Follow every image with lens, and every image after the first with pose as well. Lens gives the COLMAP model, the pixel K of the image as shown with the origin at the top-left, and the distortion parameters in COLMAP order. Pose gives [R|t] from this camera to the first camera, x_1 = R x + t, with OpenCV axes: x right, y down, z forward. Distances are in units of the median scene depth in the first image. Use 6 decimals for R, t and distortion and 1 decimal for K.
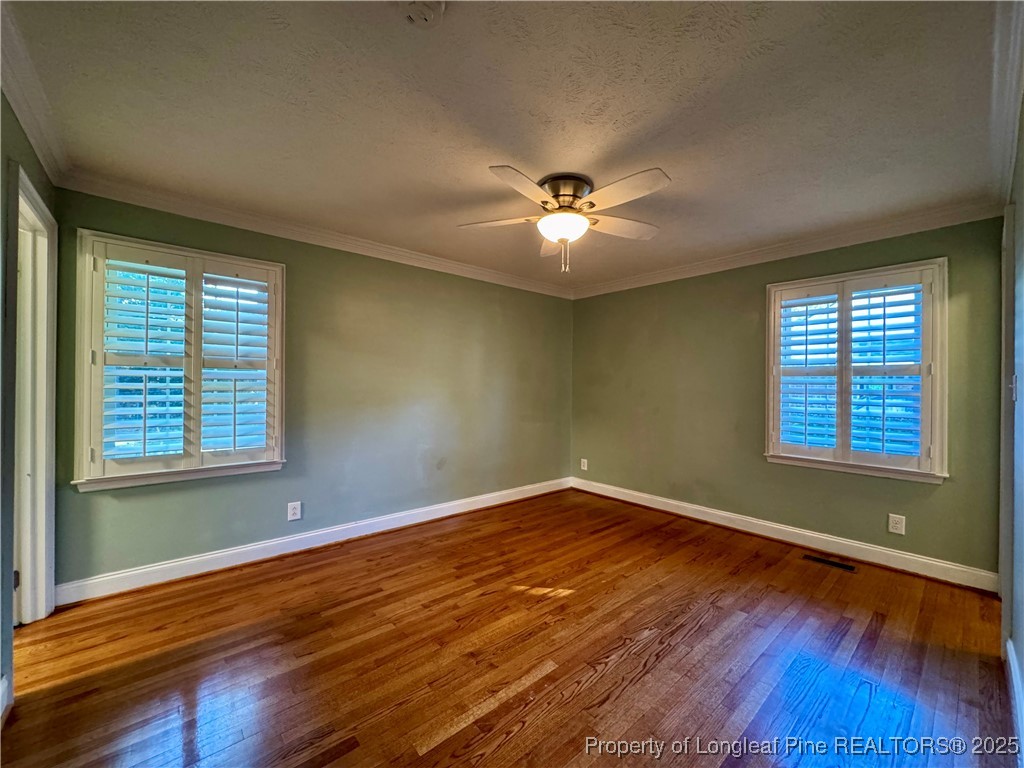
lens RADIAL K [[407.2, 0, 512.0], [0, 407.2, 384.0], [0, 0, 1]] dist [-0.000335, 0.000092]
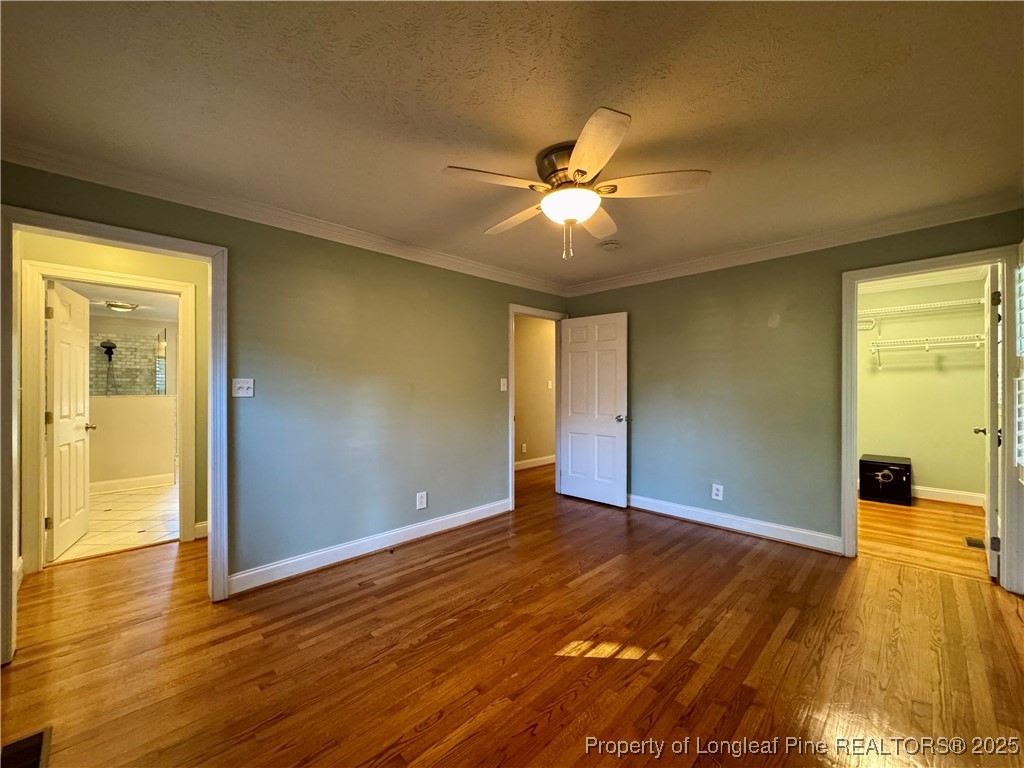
lens RADIAL K [[415.4, 0, 512.0], [0, 415.4, 384.0], [0, 0, 1]] dist [0.000068, 0.000388]
pose [[-0.997608, -0.006788, -0.068790, 0.314867], [-0.005865, 0.999890, -0.013607, 0.008747], [0.068875, -0.013171, -0.997538, 1.903512]]
